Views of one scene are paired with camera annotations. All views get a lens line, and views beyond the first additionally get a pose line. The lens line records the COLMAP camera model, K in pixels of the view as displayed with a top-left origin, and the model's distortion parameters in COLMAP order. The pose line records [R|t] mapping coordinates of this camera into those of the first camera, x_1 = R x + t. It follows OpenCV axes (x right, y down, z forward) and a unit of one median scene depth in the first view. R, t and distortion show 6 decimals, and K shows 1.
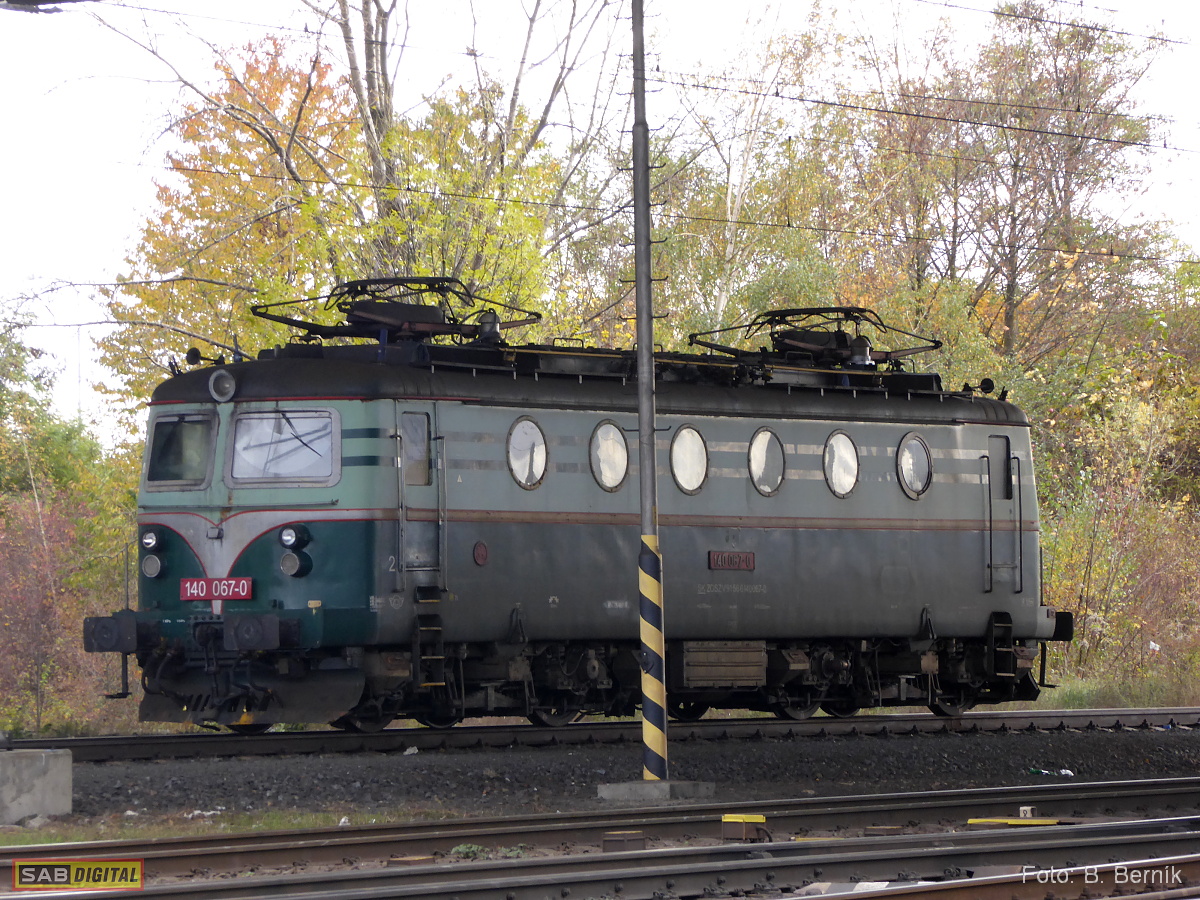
lens RADIAL K [[6541.5, 0, 564.2], [0, 6541.5, 468.3], [0, 0, 1]] dist [0.669889, 0.000000]
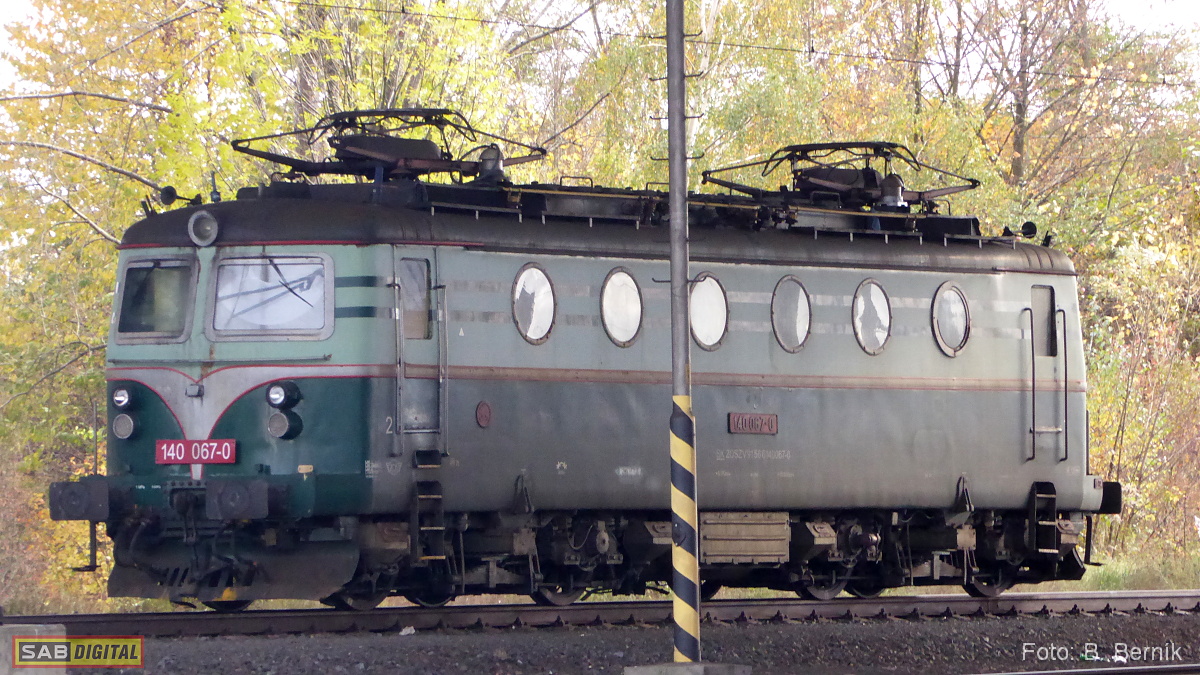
lens RADIAL K [[8034.2, 0, 603.8], [0, 8034.2, 333.4], [0, 0, 1]] dist [0.330759, 0.000000]
pose [[0.999721, 0.005380, 0.022995, -0.021399], [-0.005460, 0.999979, 0.003393, -0.002051], [-0.022976, -0.003518, 0.999730, -0.112759]]
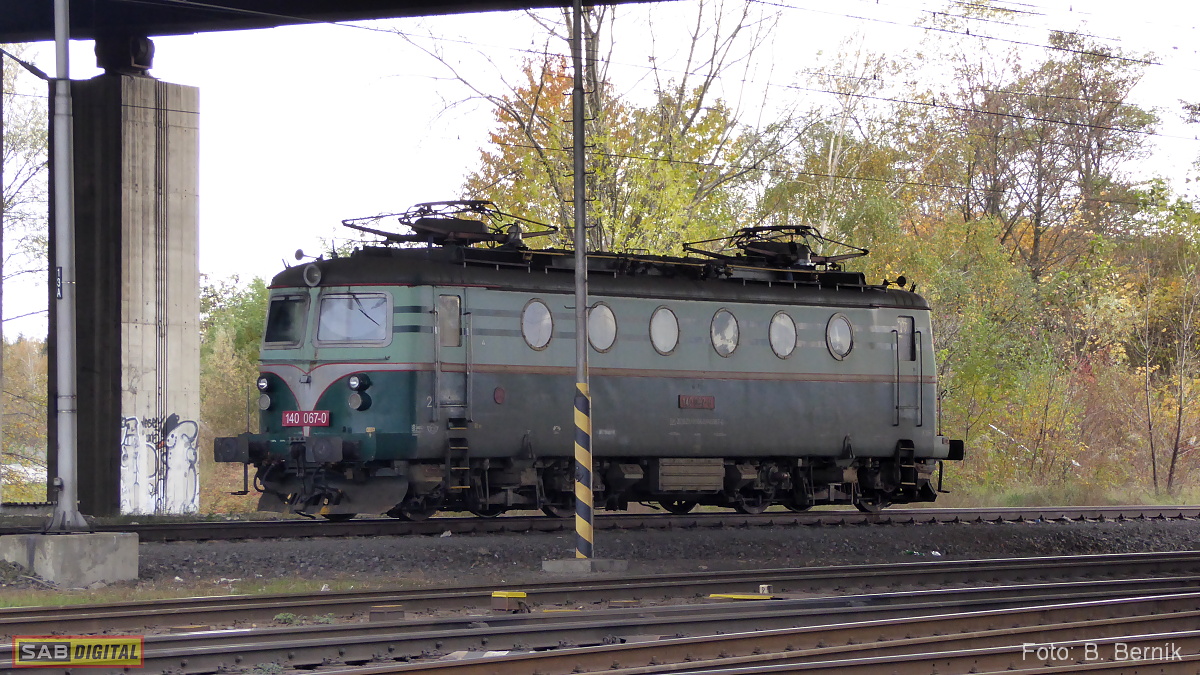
lens RADIAL K [[4104.9, 0, 611.5], [0, 4104.9, 340.0], [0, 0, 1]] dist [0.482552, 0.000000]
pose [[0.997492, 0.008266, -0.070297, 0.072477], [-0.008313, 0.999965, -0.000377, 0.001164], [0.070292, 0.000961, 0.997526, 0.112447]]
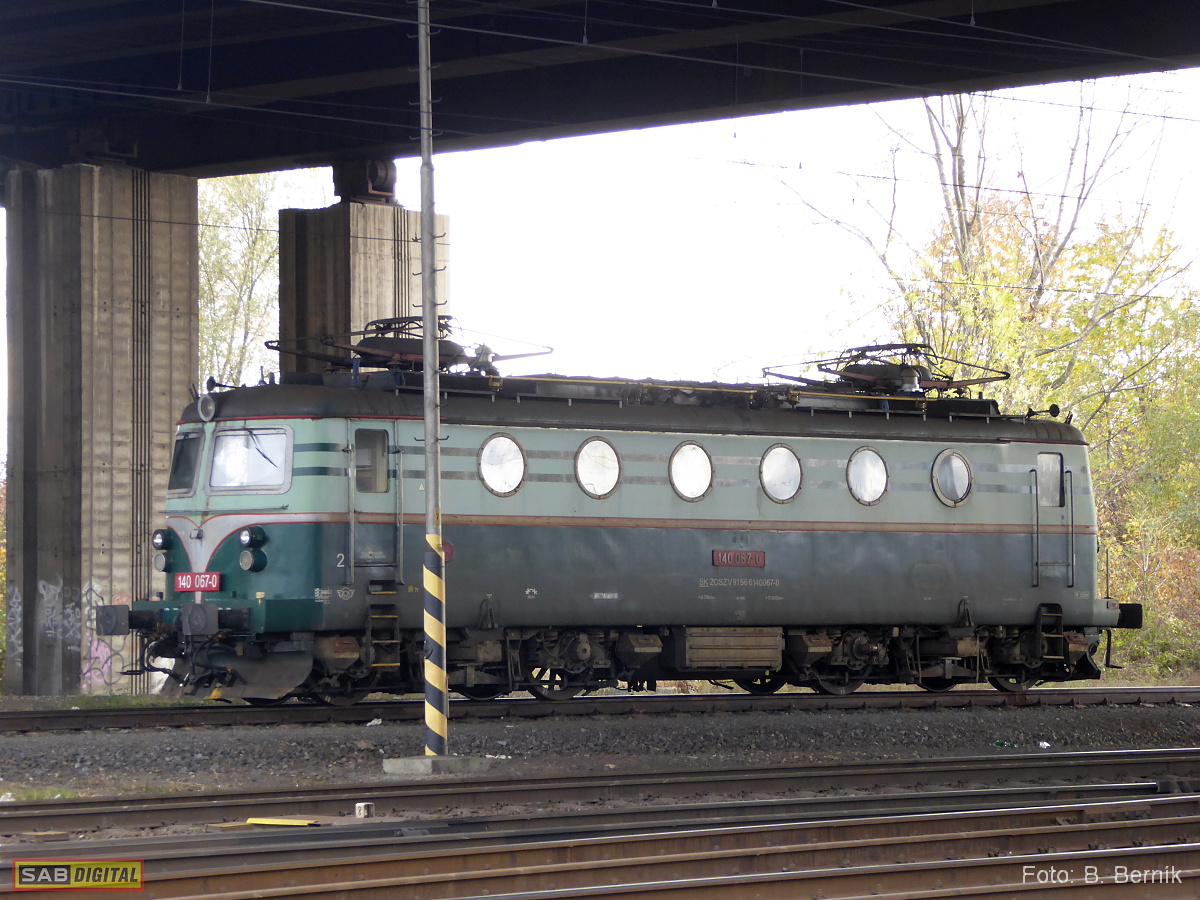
lens RADIAL K [[4073.4, 0, 601.7], [0, 4073.4, 462.9], [0, 0, 1]] dist [0.451767, 0.000000]
pose [[0.966513, -0.004346, -0.256581, 0.195596], [0.001778, 0.999946, -0.010240, 0.004663], [0.256612, 0.009441, 0.966468, 0.303408]]
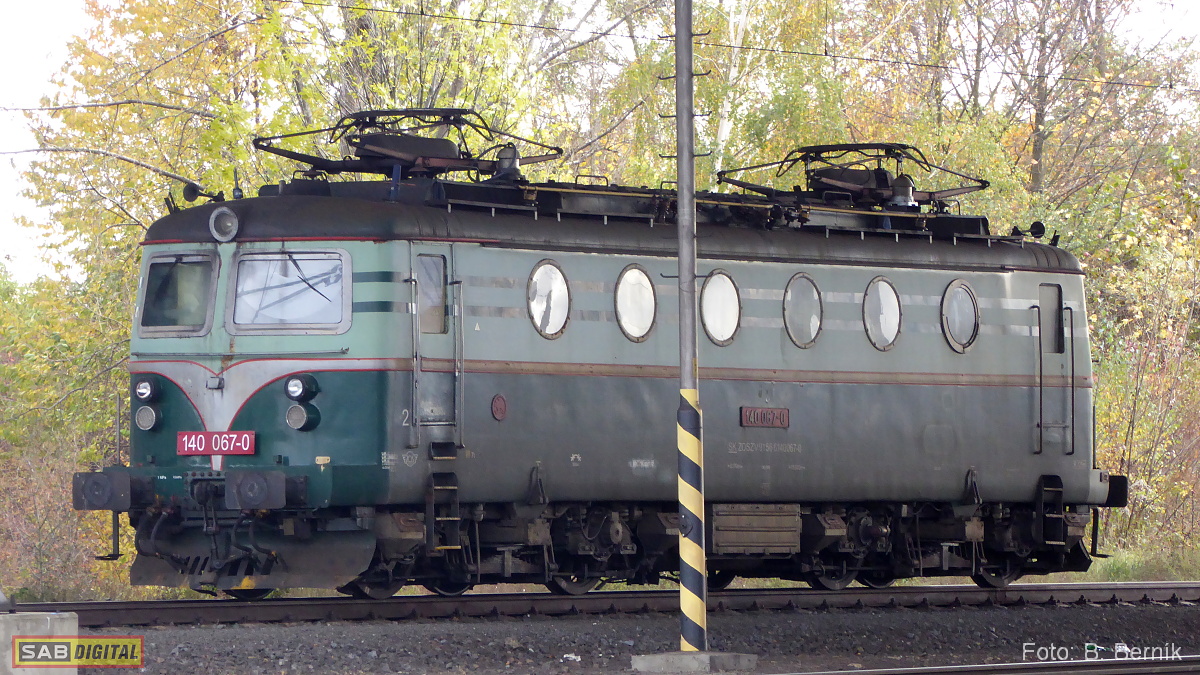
lens RADIAL K [[7464.0, 0, 560.8], [0, 7464.0, 341.1], [0, 0, 1]] dist [0.503047, 0.000000]
pose [[0.999928, 0.007921, 0.009038, -0.013397], [-0.007957, 0.999961, 0.003926, -0.000580], [-0.009007, -0.003998, 0.999951, -0.057388]]
